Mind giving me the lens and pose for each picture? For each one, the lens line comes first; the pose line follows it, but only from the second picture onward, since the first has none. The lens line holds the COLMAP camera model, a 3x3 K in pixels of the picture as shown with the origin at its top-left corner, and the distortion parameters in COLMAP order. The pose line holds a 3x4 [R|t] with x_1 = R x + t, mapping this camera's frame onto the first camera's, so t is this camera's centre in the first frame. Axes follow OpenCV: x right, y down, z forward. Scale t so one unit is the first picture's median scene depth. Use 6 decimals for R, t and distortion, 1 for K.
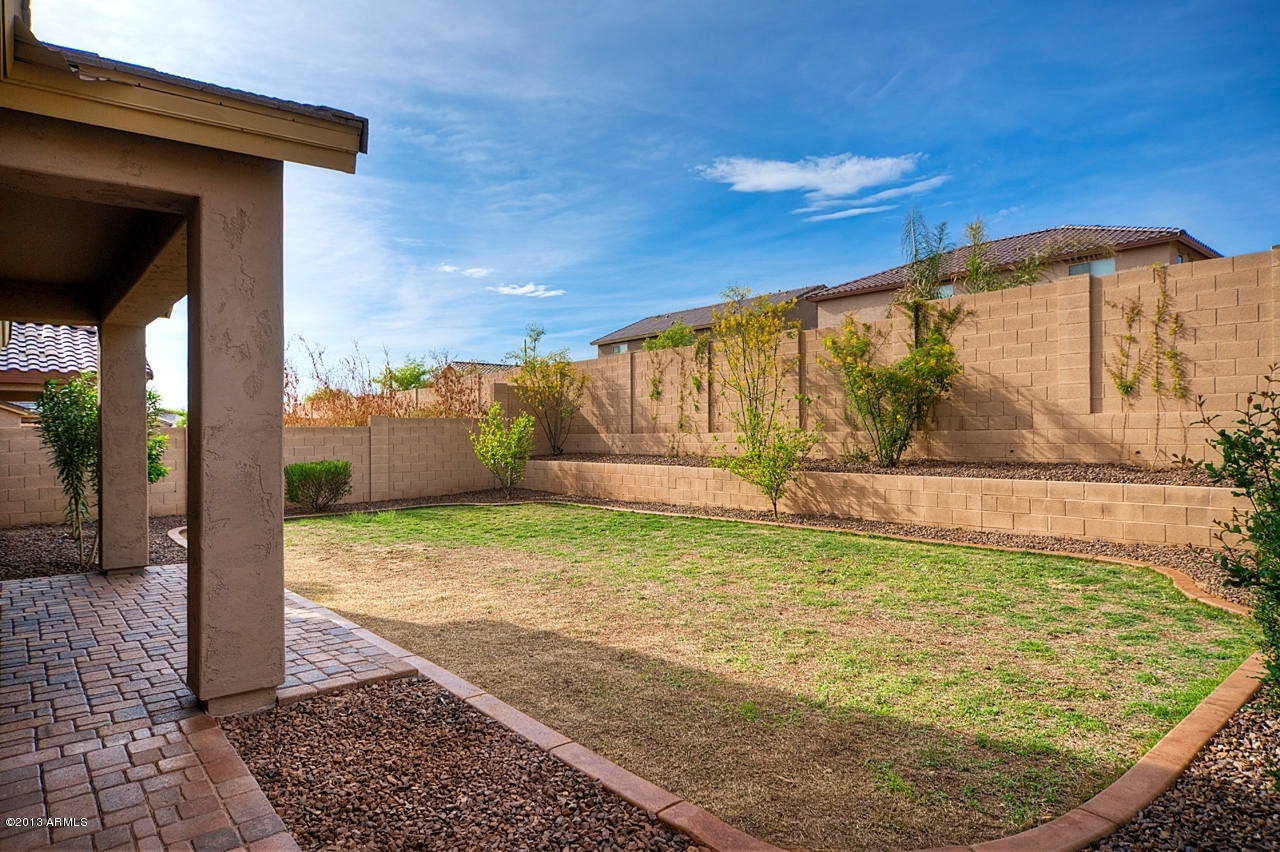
lens RADIAL K [[739.3, 0, 644.8], [0, 739.3, 436.6], [0, 0, 1]] dist [-0.012382, 0.001814]
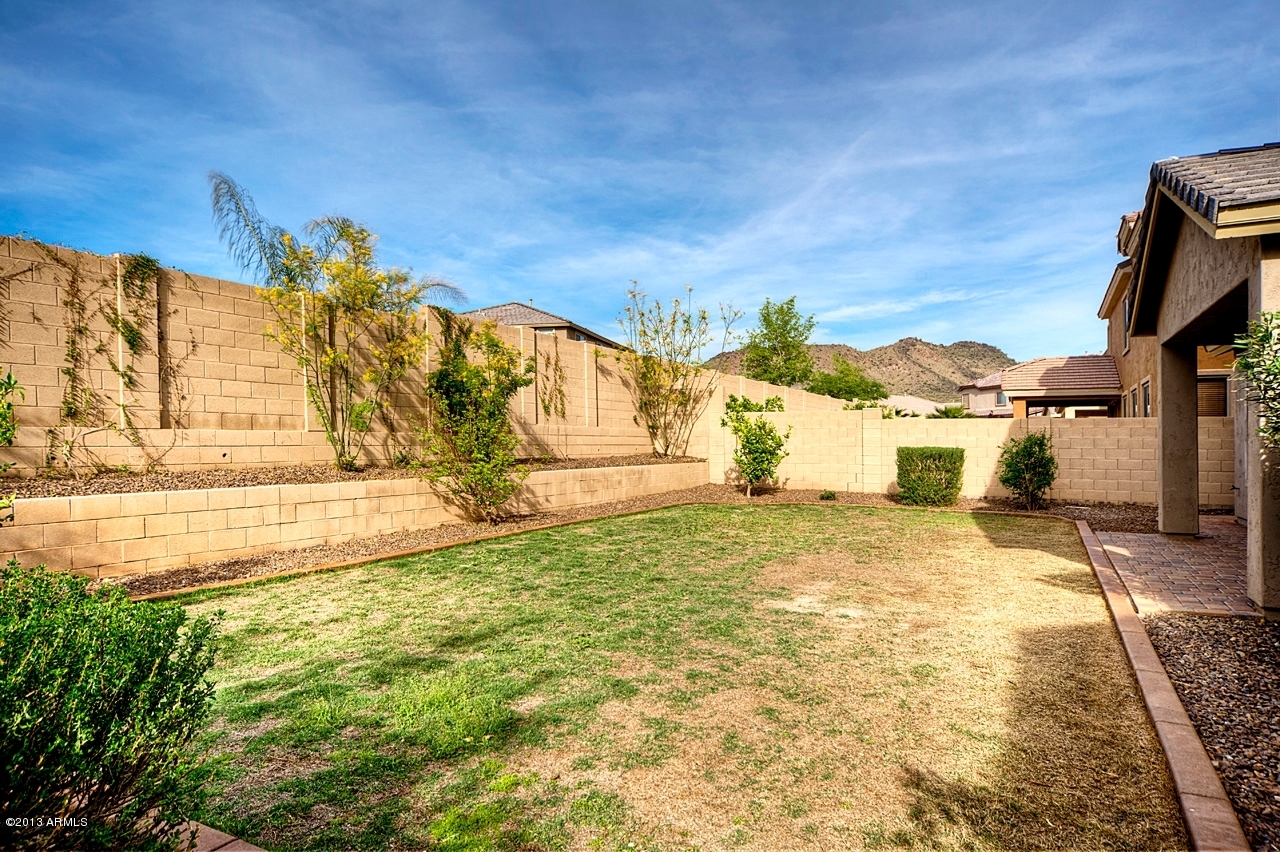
lens RADIAL K [[739.3, 0, 644.8], [0, 739.3, 436.6], [0, 0, 1]] dist [-0.012382, 0.001814]
pose [[-0.358576, 0.008448, 0.933462, -0.668681], [-0.003084, 0.999943, -0.010235, 0.006117], [-0.933495, -0.006549, -0.358530, 1.038303]]
